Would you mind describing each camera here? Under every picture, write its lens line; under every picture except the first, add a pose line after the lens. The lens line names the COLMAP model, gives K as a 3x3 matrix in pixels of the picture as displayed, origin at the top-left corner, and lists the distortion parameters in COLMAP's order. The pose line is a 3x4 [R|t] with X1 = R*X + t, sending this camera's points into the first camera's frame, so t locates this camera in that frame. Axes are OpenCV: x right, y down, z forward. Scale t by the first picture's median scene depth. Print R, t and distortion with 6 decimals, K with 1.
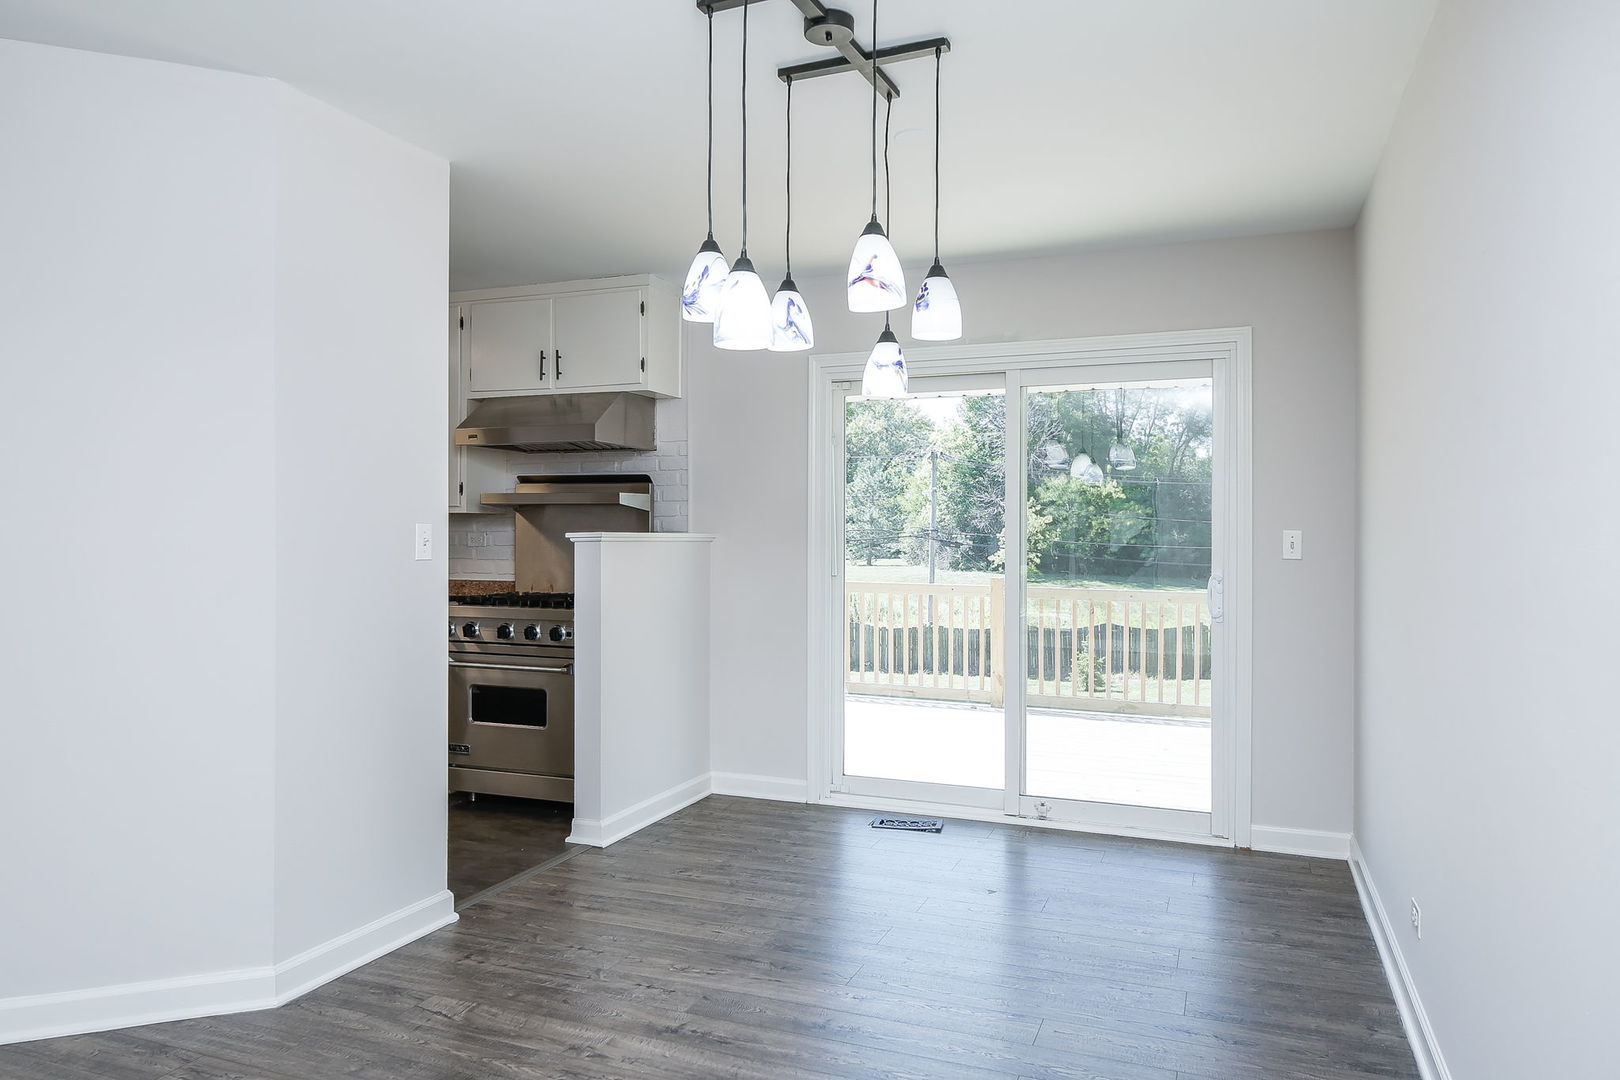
lens RADIAL K [[1081.4, 0, 810.0], [0, 1081.4, 540.0], [0, 0, 1]] dist [0.014174, 0.000919]
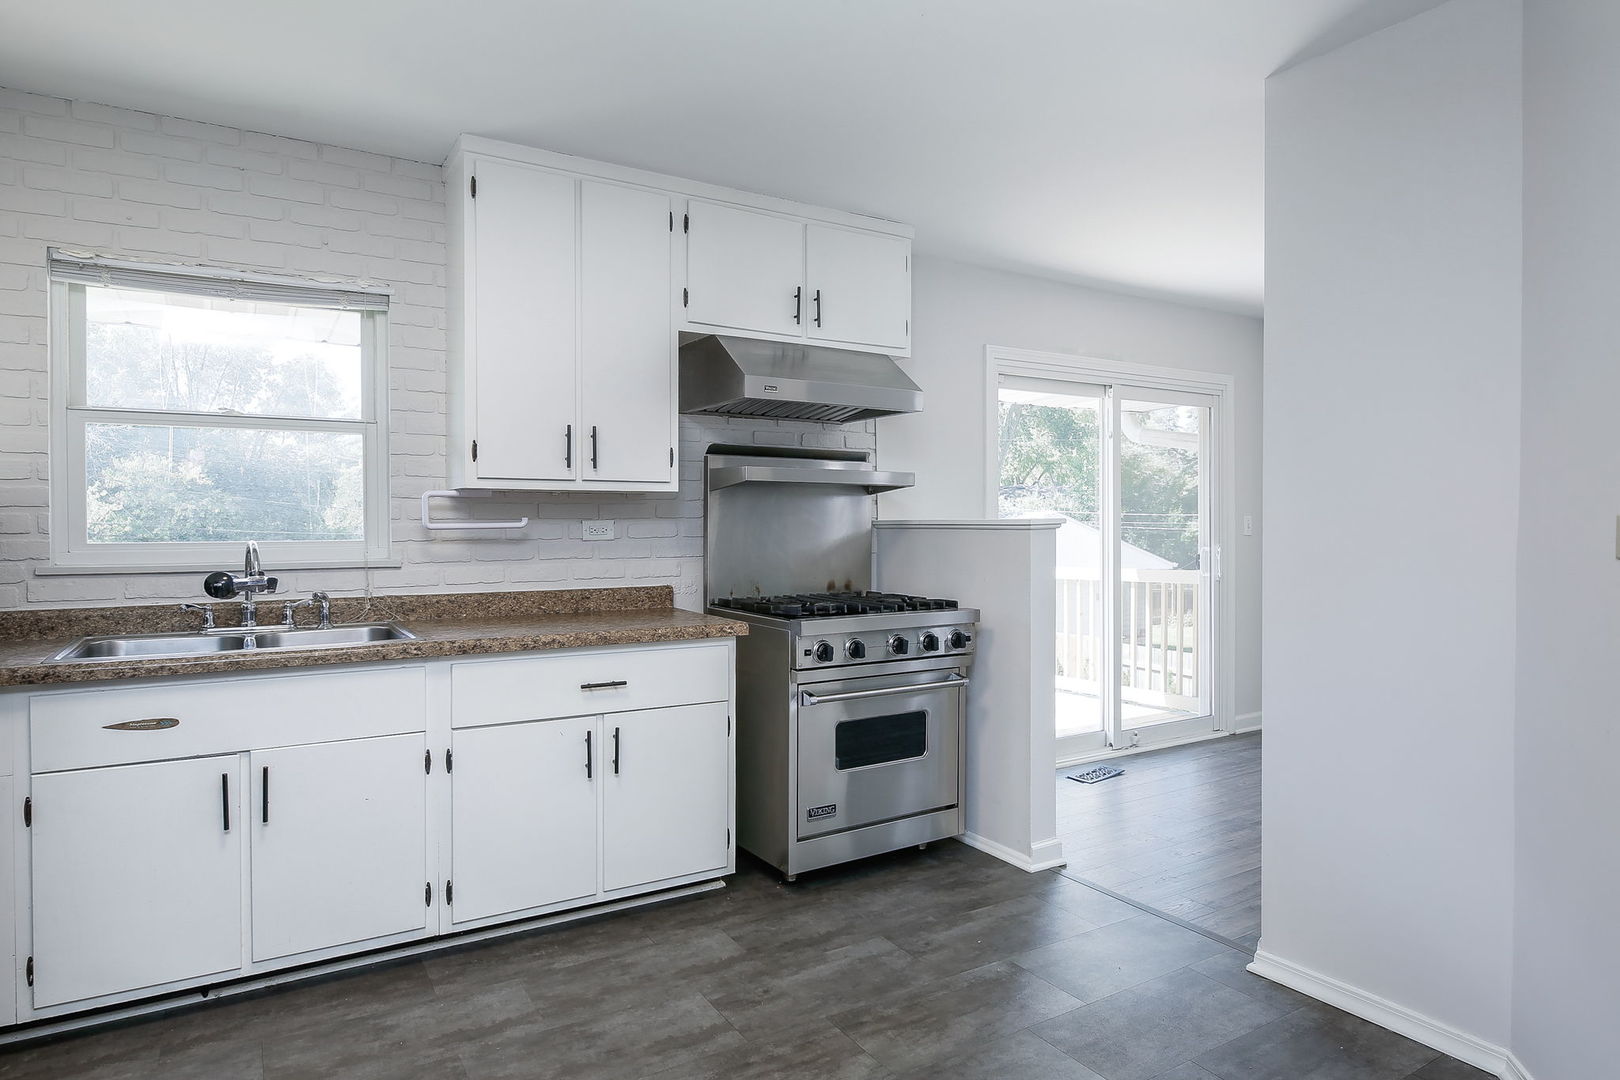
lens RADIAL K [[980.8, 0, 810.0], [0, 980.8, 540.0], [0, 0, 1]] dist [0.006532, -0.000018]
pose [[0.564691, -0.020904, 0.825038, -0.831192], [0.010454, 0.999780, 0.018176, -0.005502], [-0.825236, -0.001639, 0.564785, 0.595989]]
